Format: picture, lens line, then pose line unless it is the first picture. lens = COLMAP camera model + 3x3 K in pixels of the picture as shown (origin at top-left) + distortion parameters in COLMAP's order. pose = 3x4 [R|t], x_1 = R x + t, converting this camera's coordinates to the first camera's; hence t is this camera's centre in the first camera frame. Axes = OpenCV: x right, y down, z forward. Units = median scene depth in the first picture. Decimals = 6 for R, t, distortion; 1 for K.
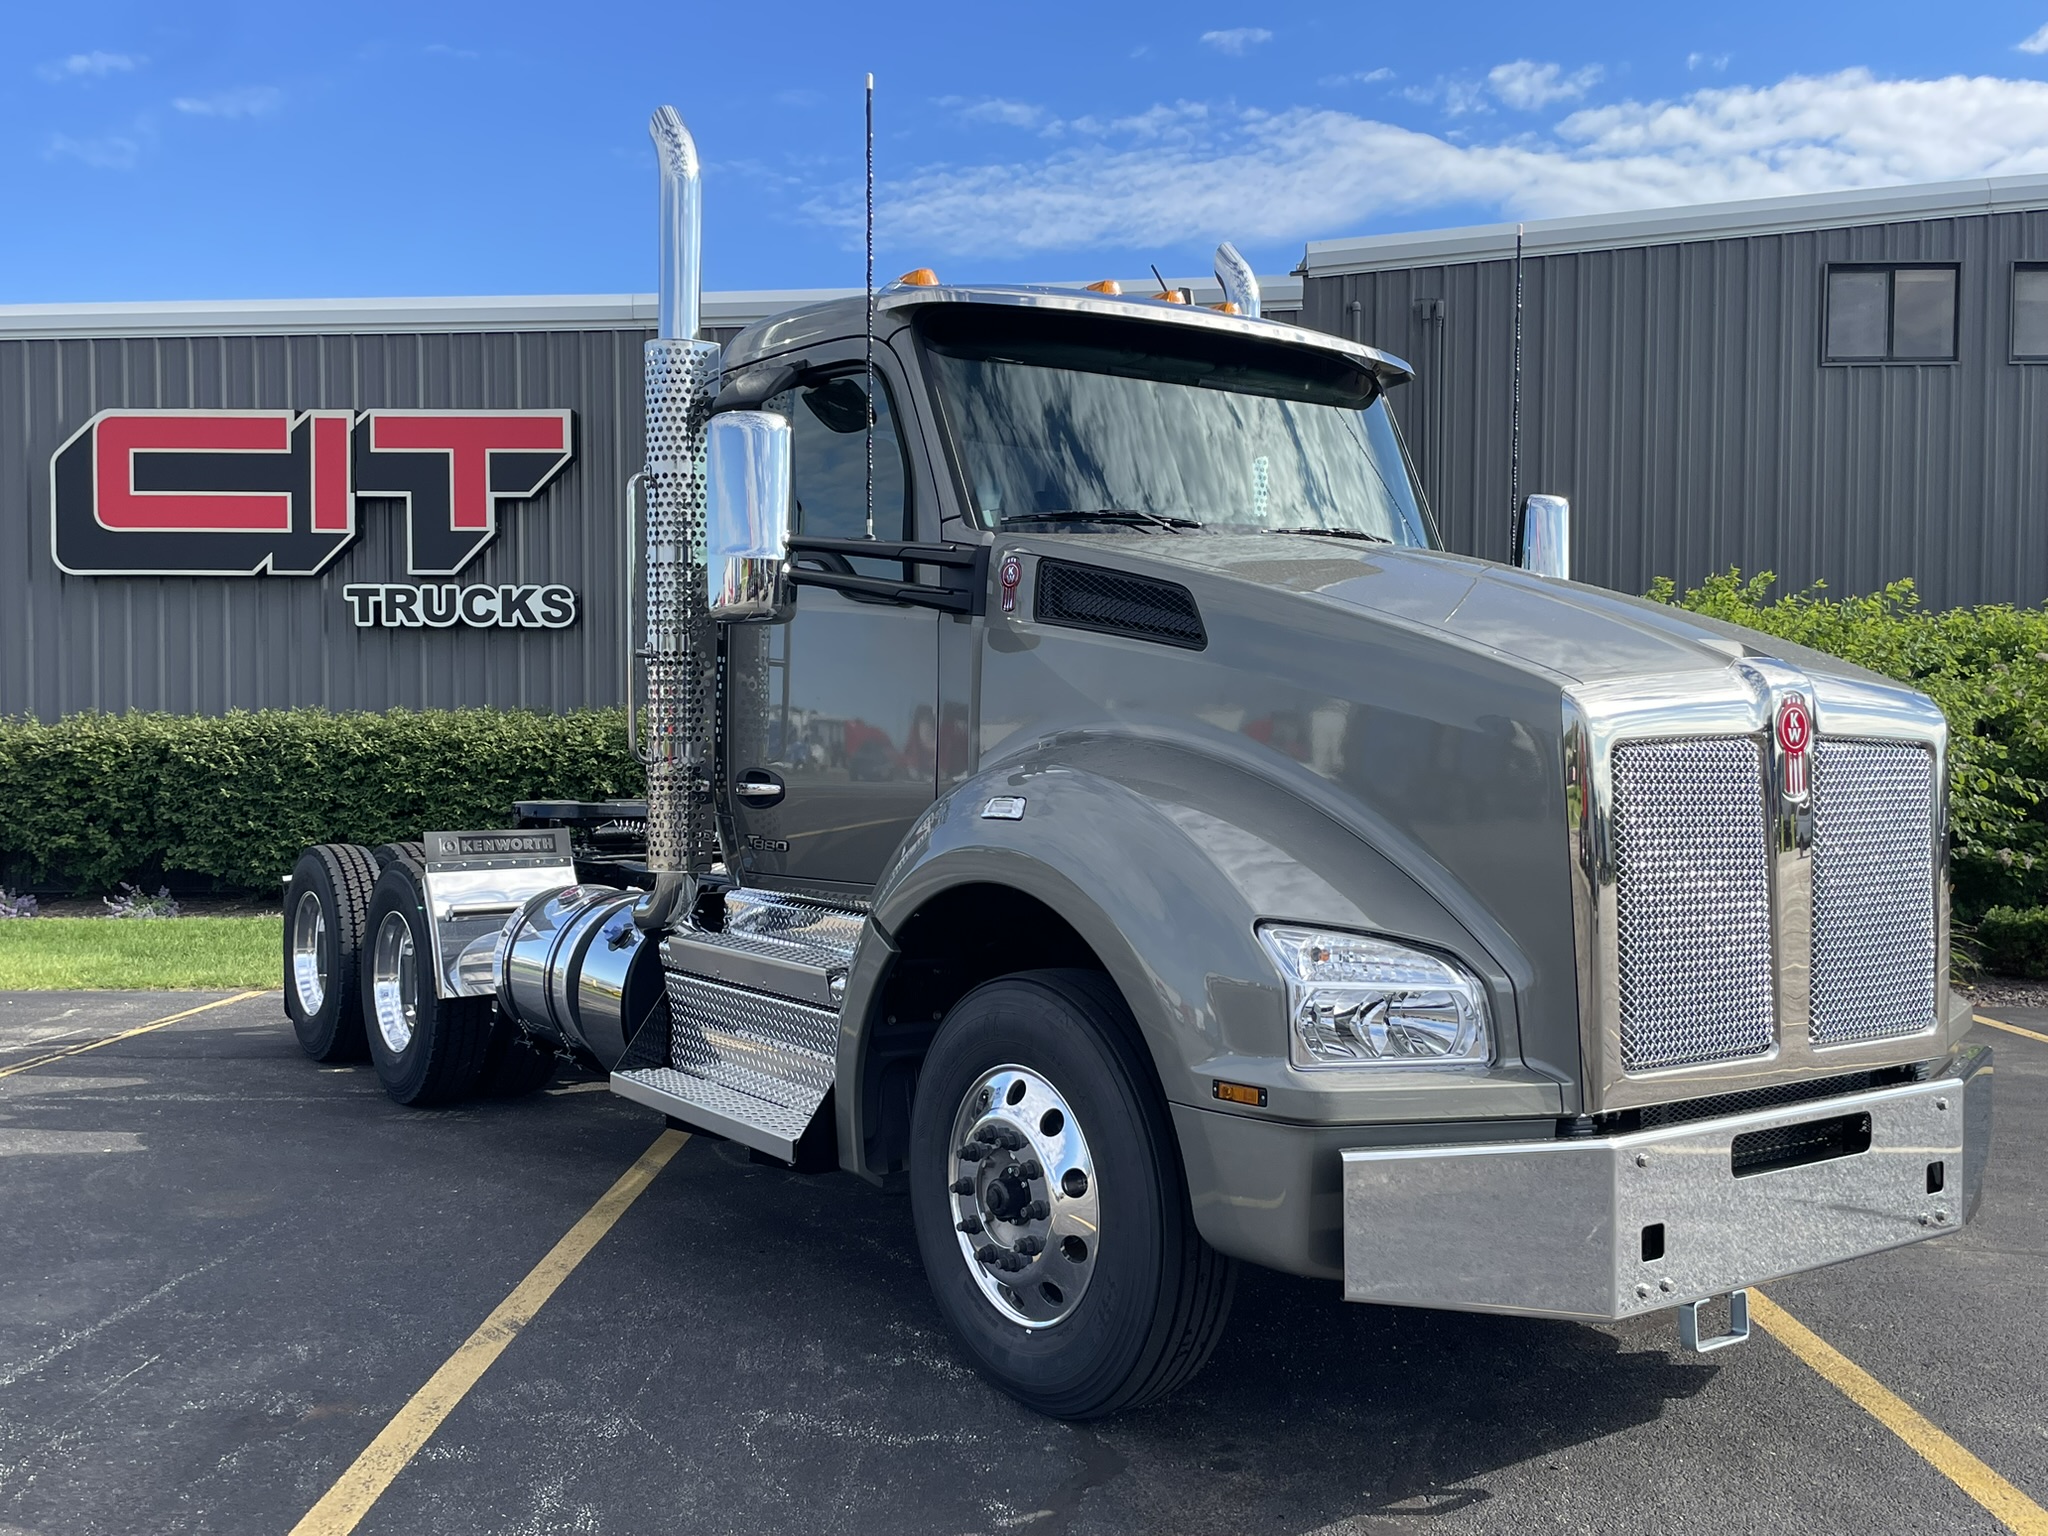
lens RADIAL K [[1865.2, 0, 1008.7], [0, 1865.2, 790.8], [0, 0, 1]] dist [0.073061, -0.097757]
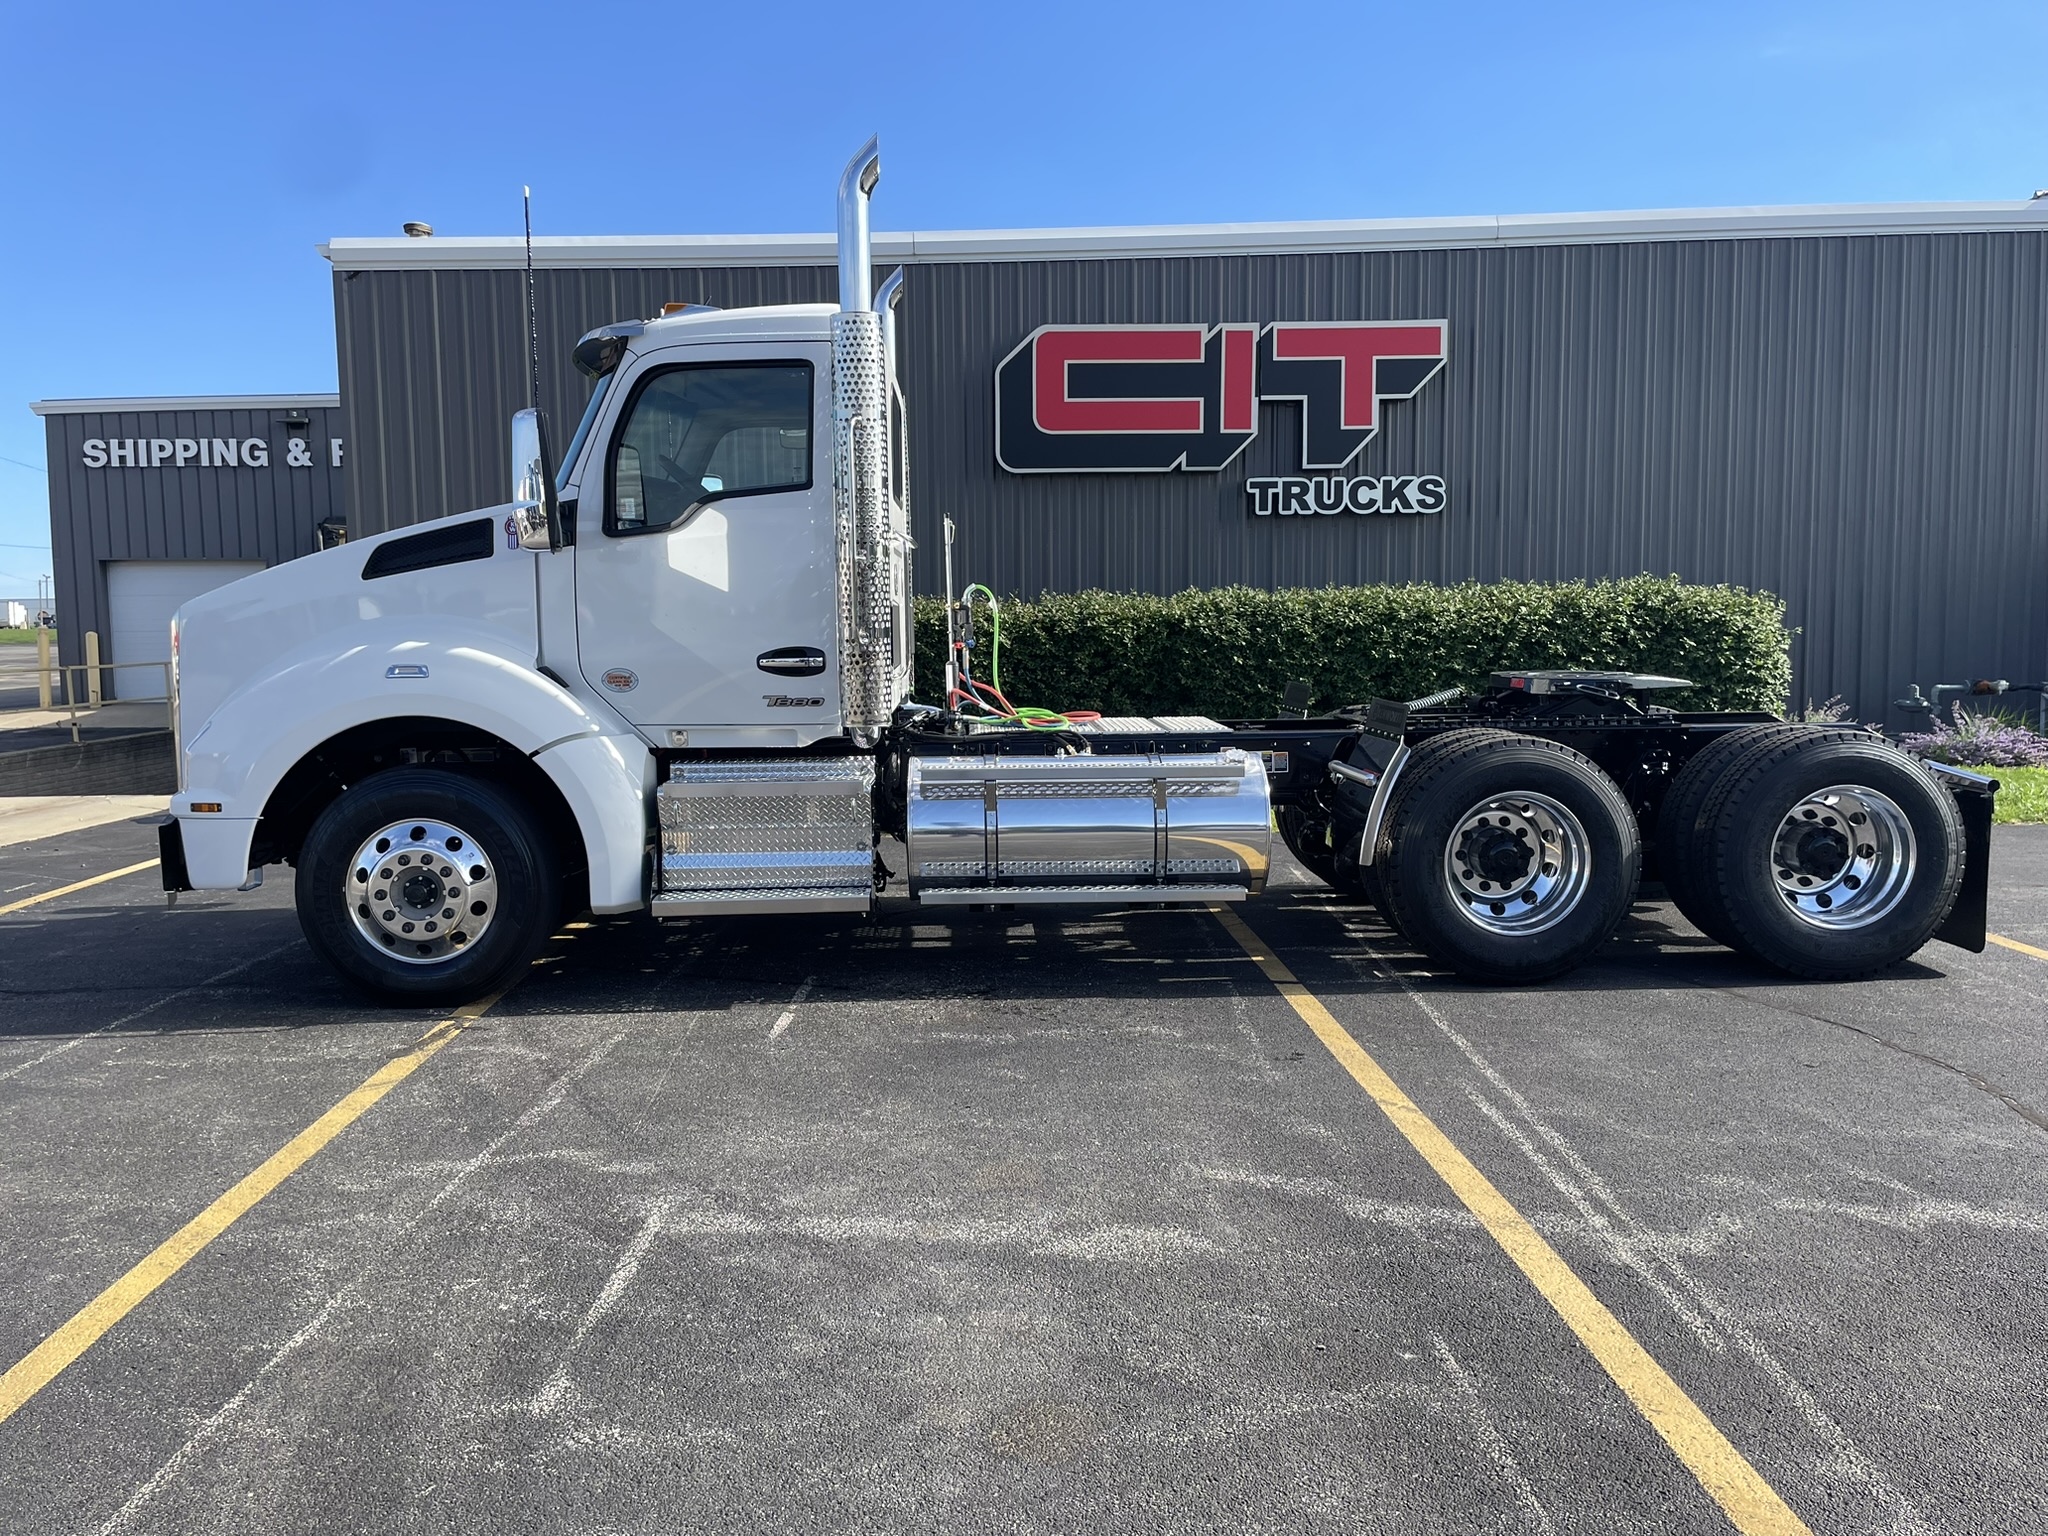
lens RADIAL K [[1542.5, 0, 1010.9], [0, 1542.5, 762.6], [0, 0, 1]] dist [0.093334, -0.119107]
pose [[0.998844, -0.015399, 0.045542, -0.545801], [0.012266, 0.997590, 0.068288, -0.002529], [-0.046484, -0.067651, 0.996626, 0.048304]]
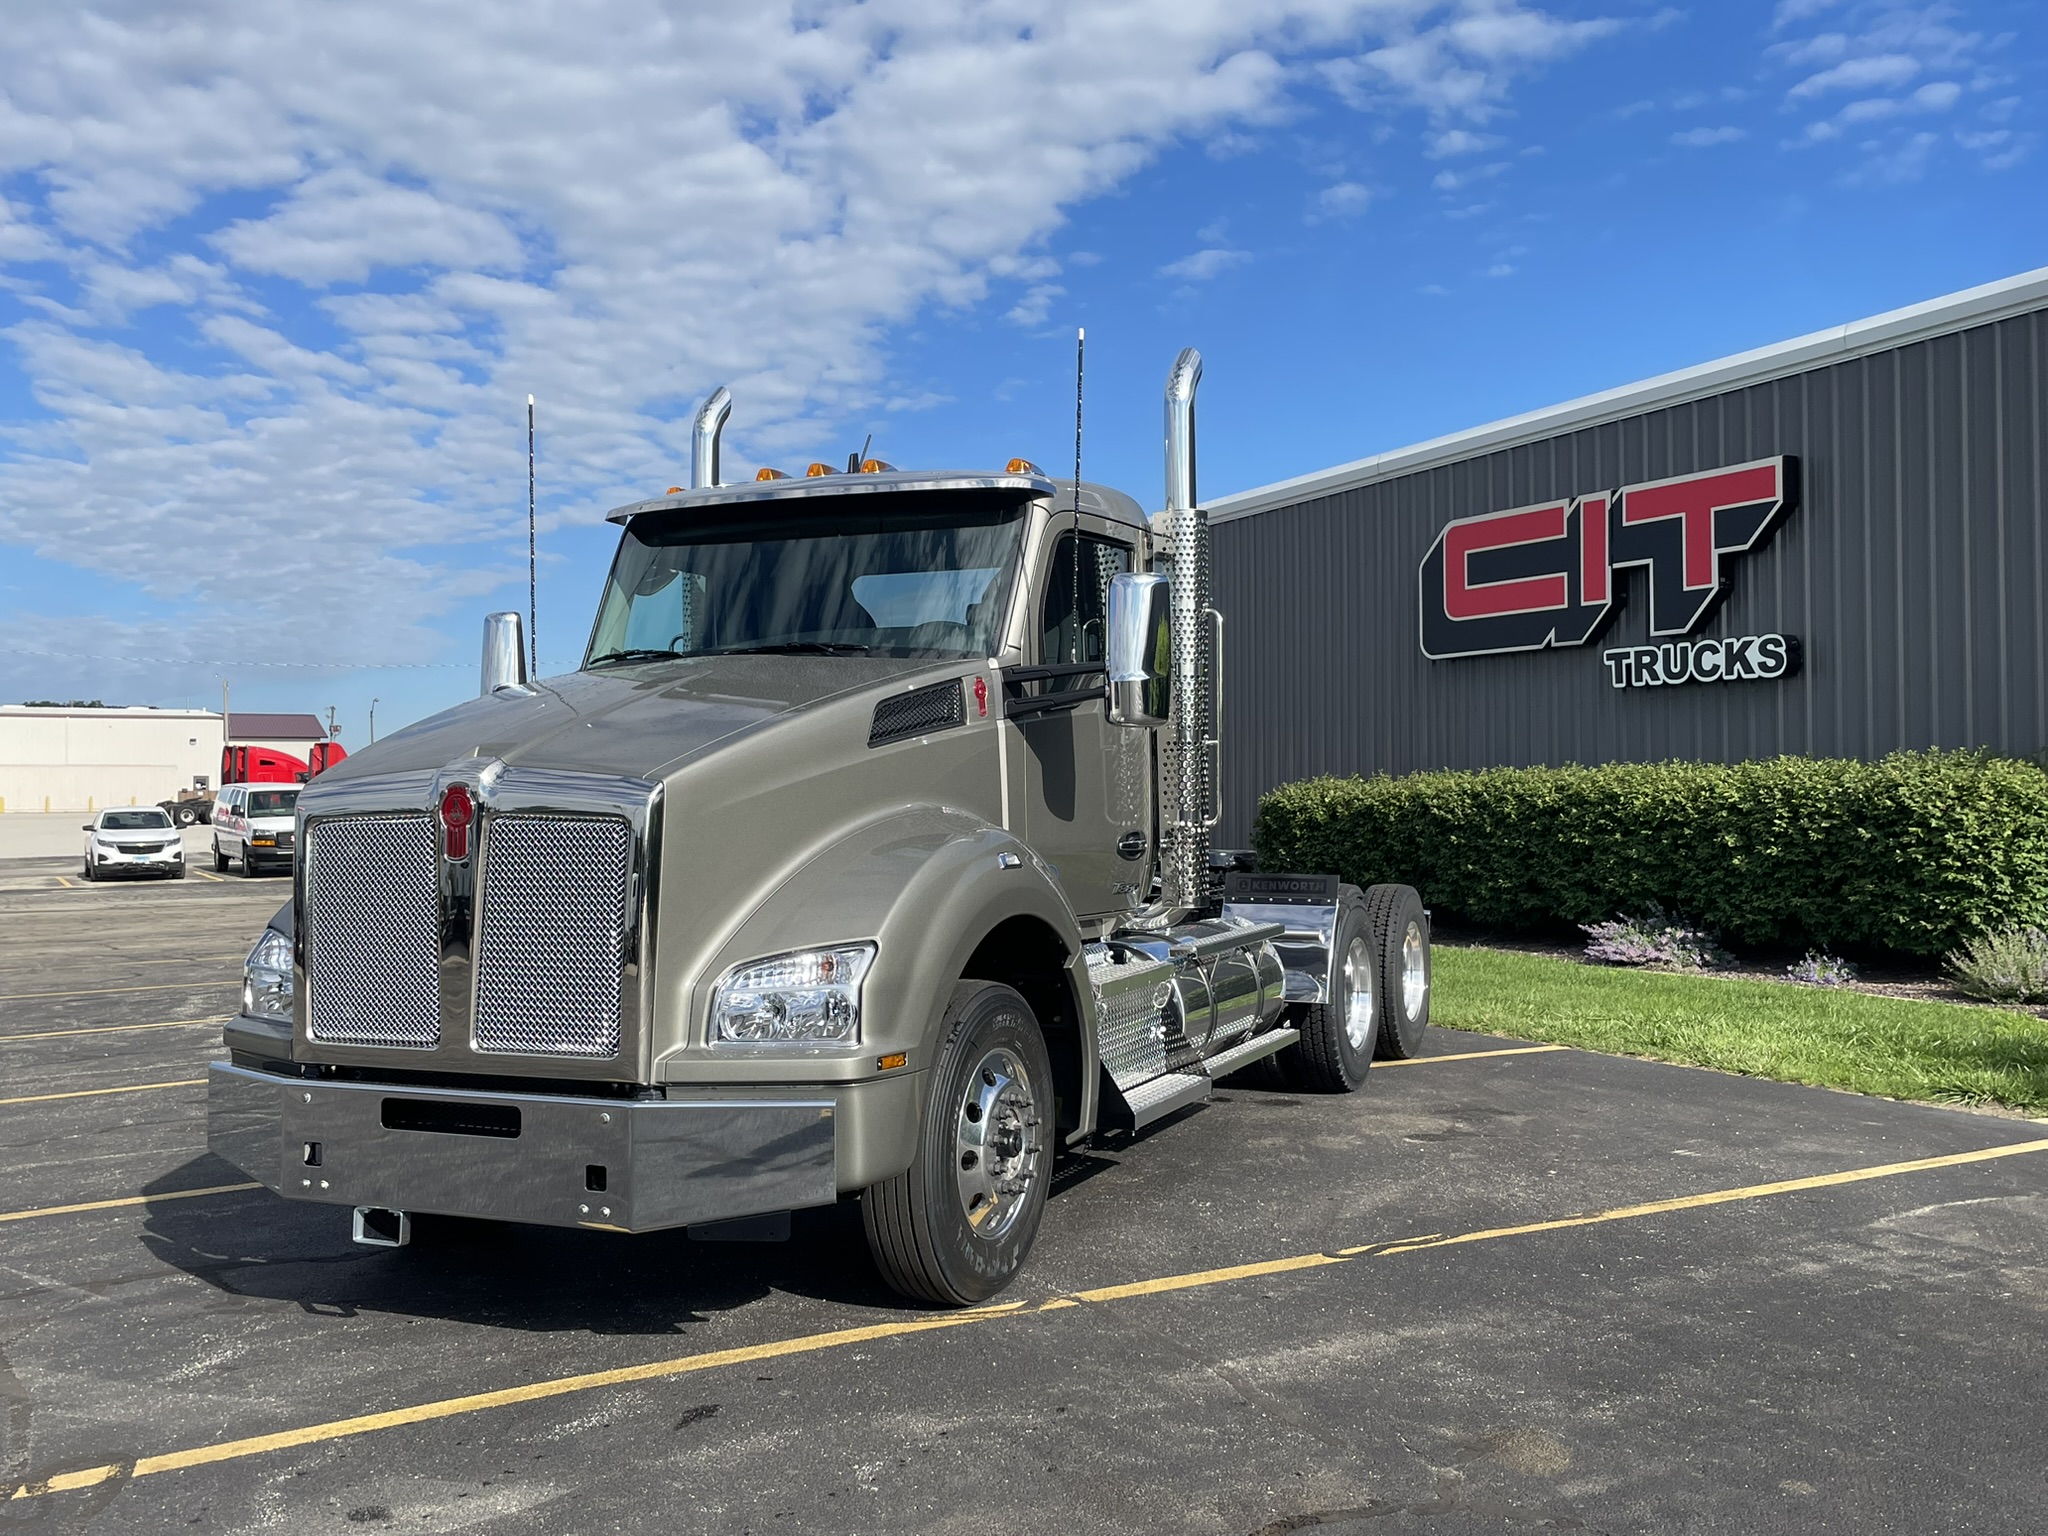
lens RADIAL K [[1870.8, 0, 1010.5], [0, 1870.8, 766.6], [0, 0, 1]] dist [0.095422, -0.121764]
pose [[0.507344, -0.019511, -0.861523, 0.415067], [-0.010104, 0.999540, -0.028587, -0.007565], [0.861685, 0.023208, 0.506913, 0.149865]]
